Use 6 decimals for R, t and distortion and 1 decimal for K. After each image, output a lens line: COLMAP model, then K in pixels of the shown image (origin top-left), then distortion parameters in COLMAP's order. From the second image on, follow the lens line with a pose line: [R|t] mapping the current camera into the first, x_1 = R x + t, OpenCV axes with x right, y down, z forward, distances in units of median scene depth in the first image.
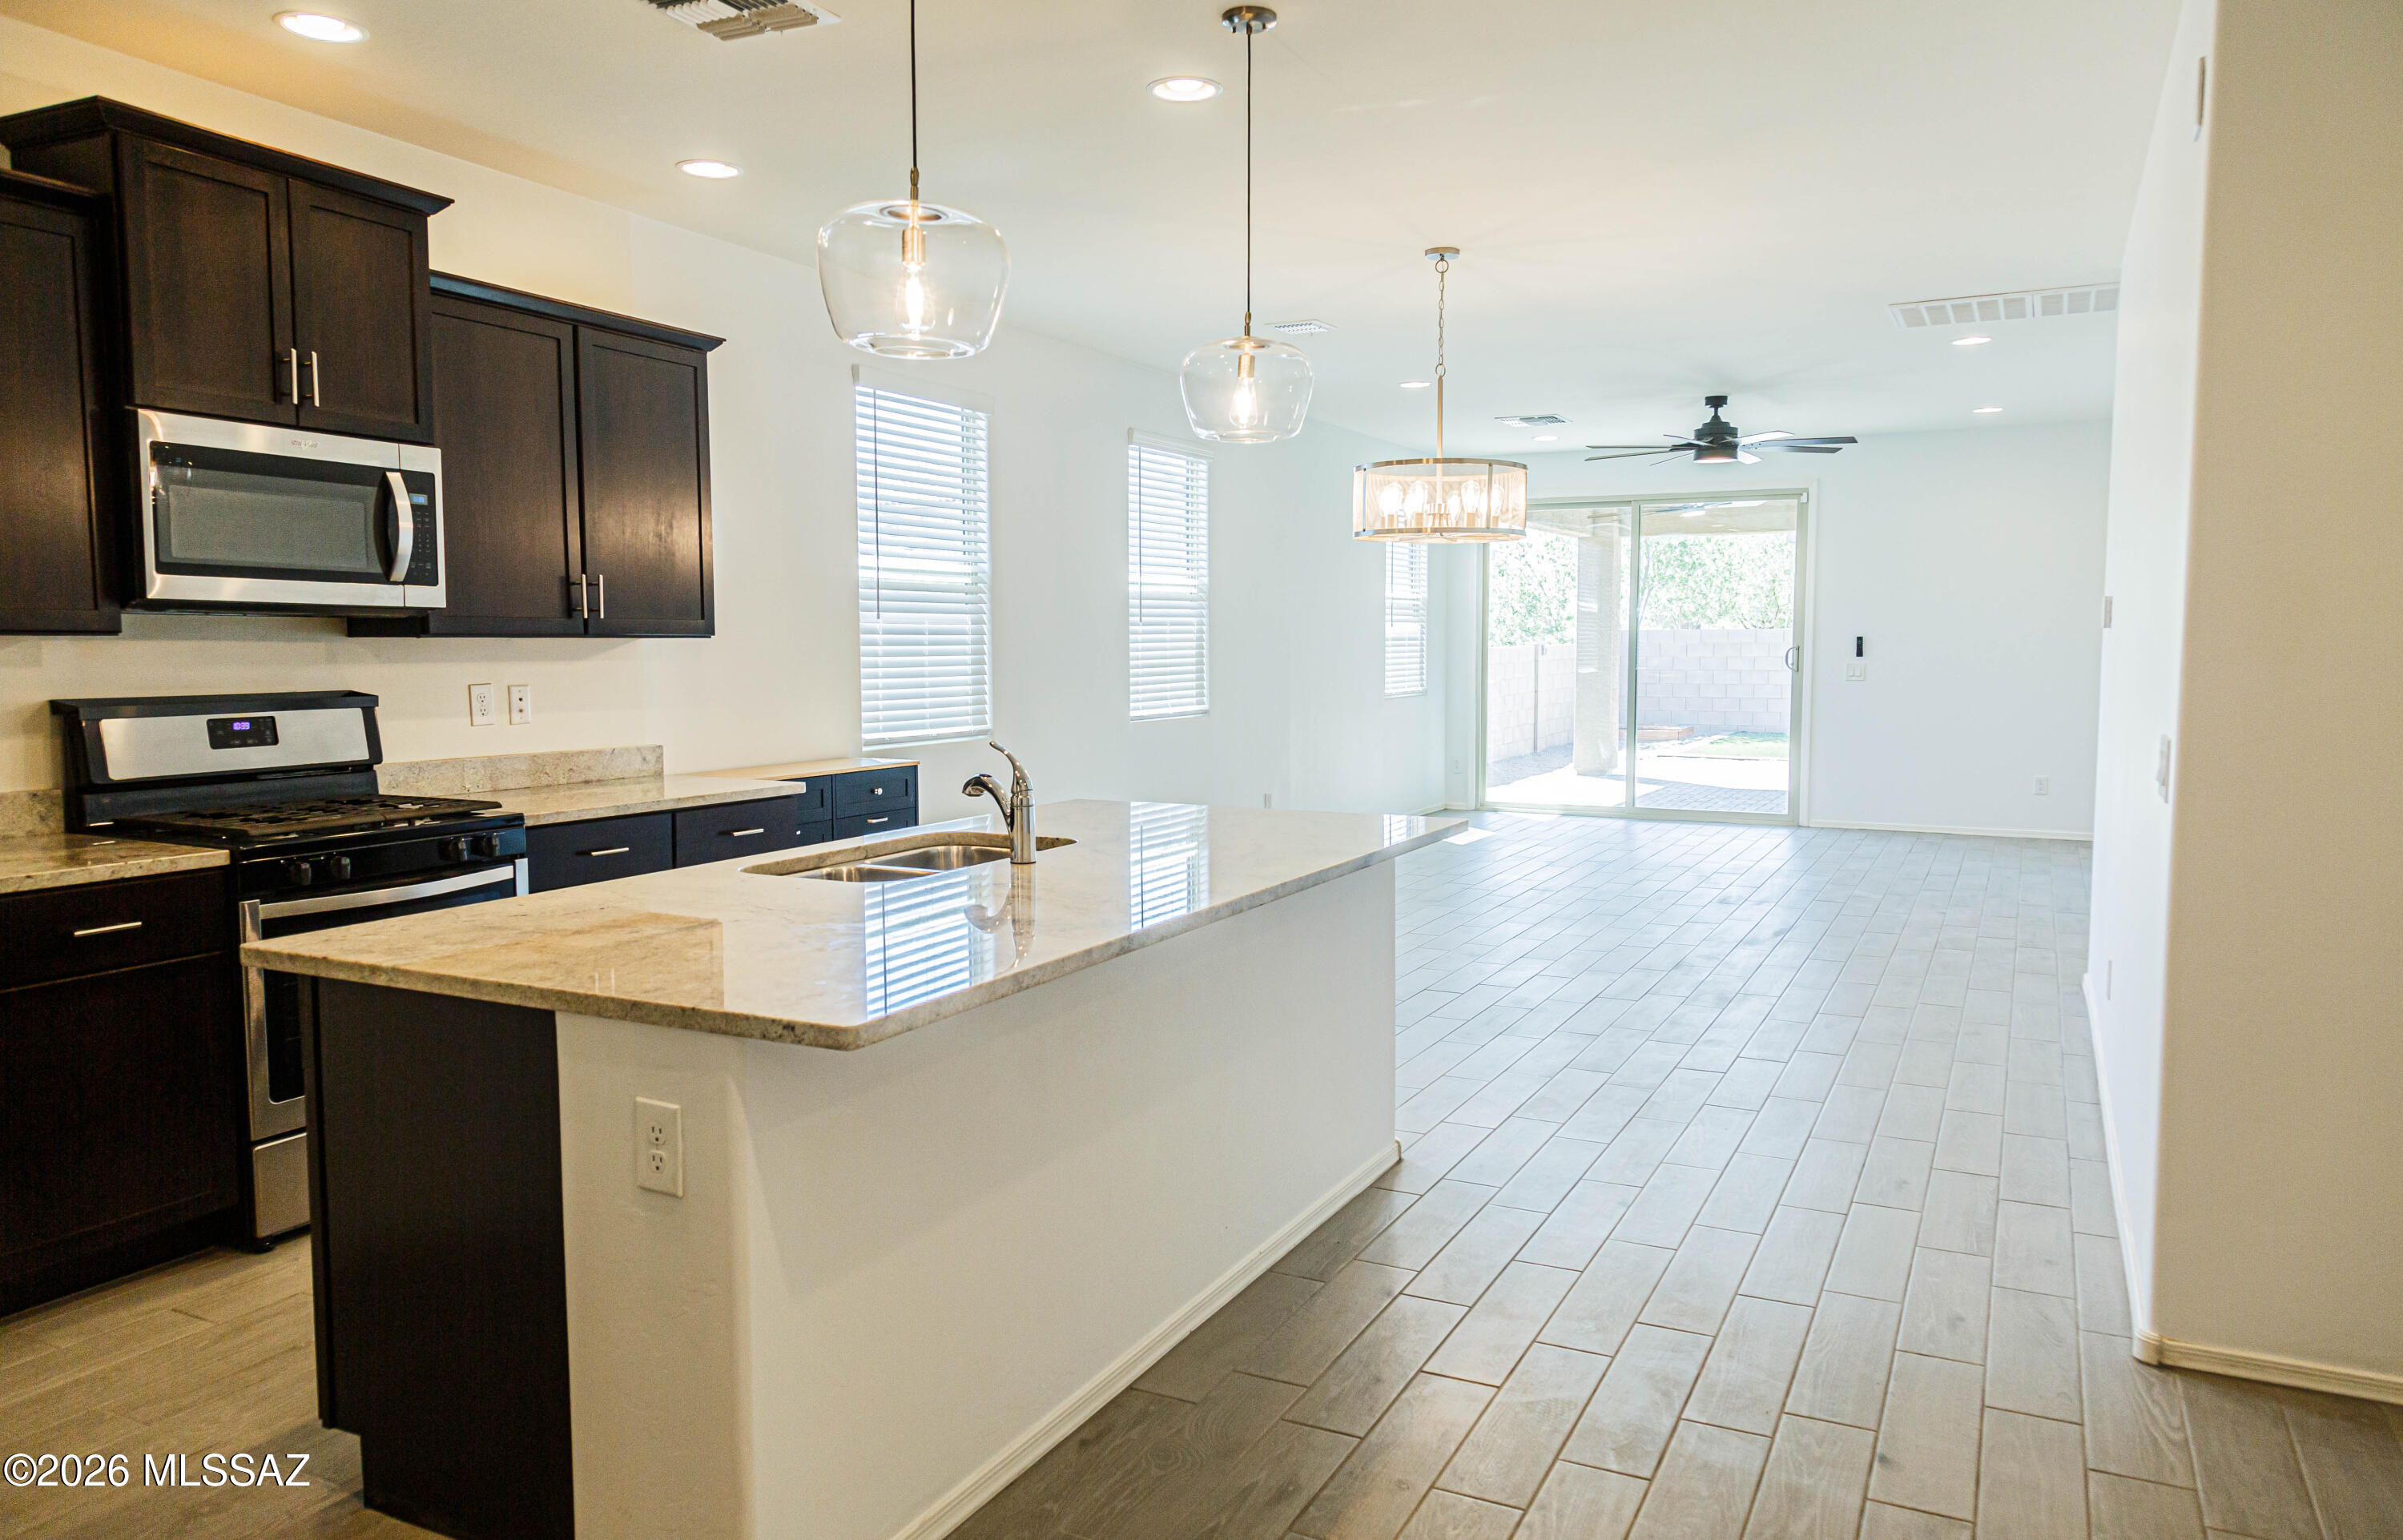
lens RADIAL K [[1656.3, 0, 1201.7], [0, 1656.3, 771.2], [0, 0, 1]] dist [0.003100, 0.000627]
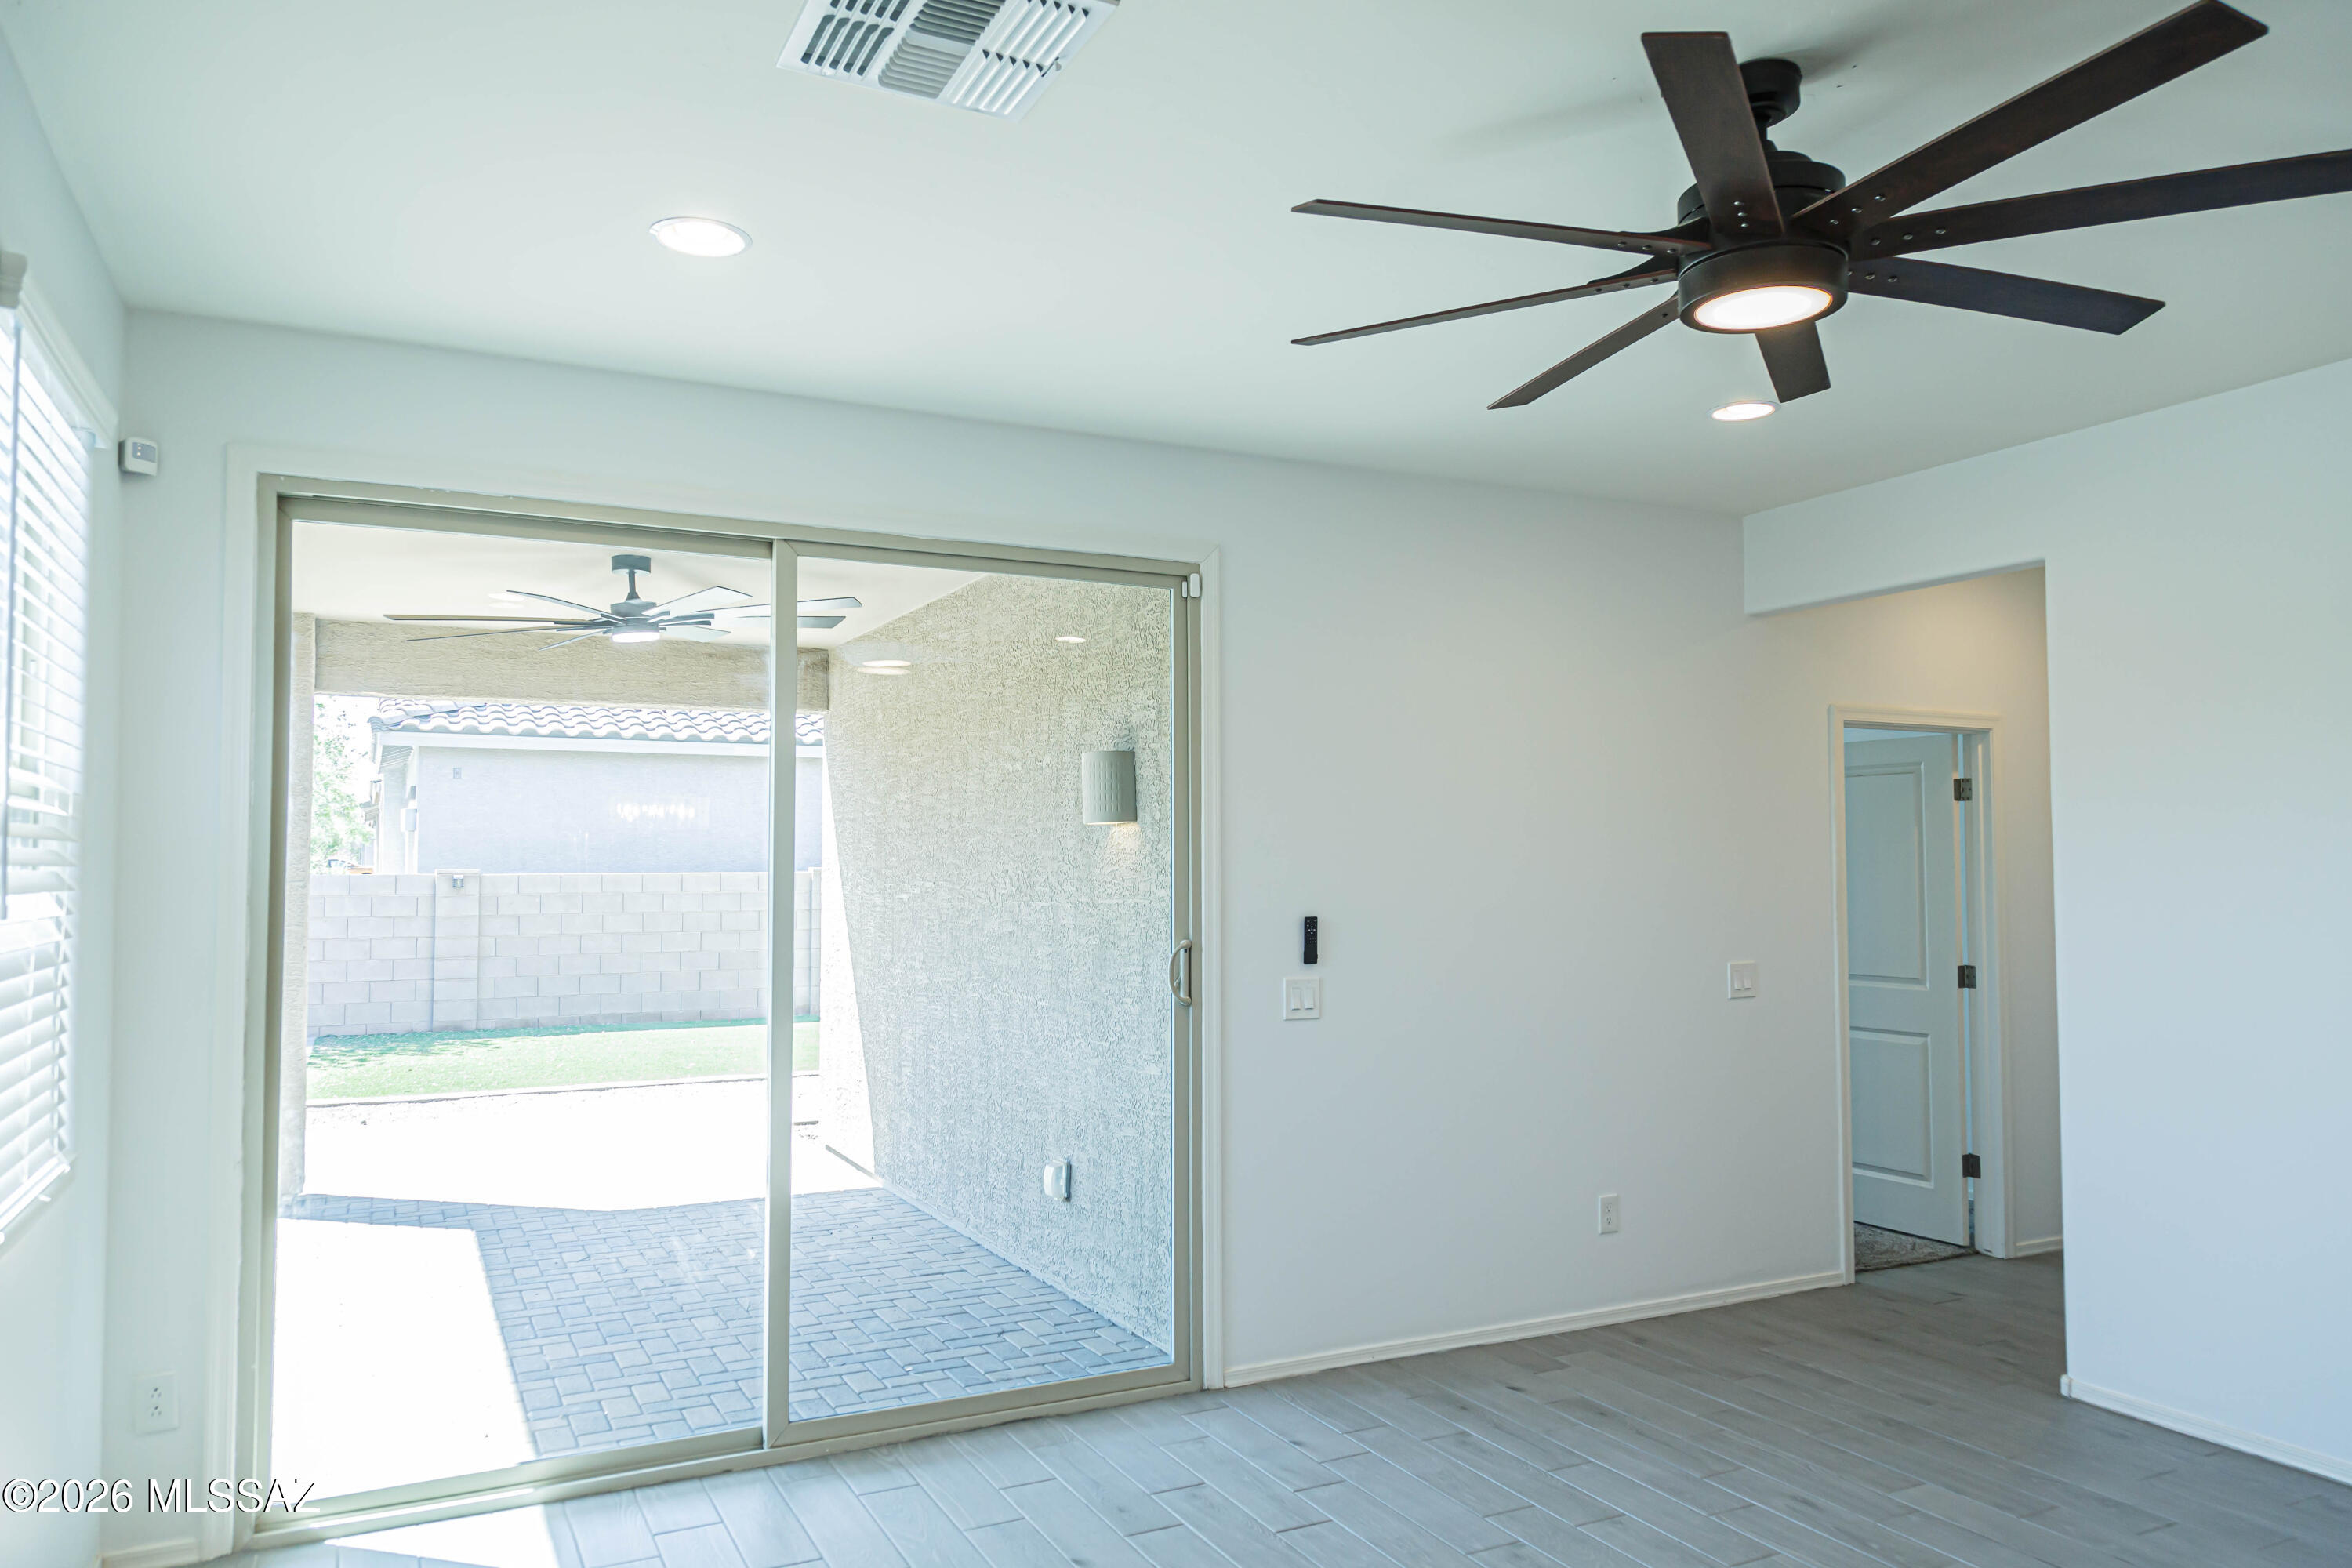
lens RADIAL K [[1604.2, 0, 1174.6], [0, 1604.2, 795.1], [0, 0, 1]] dist [-0.016385, -0.001415]
pose [[0.596312, 0.038301, 0.801838, 0.038652], [0.065999, 0.993140, -0.096522, -0.073927], [-0.800035, 0.110478, 0.589694, 0.768226]]
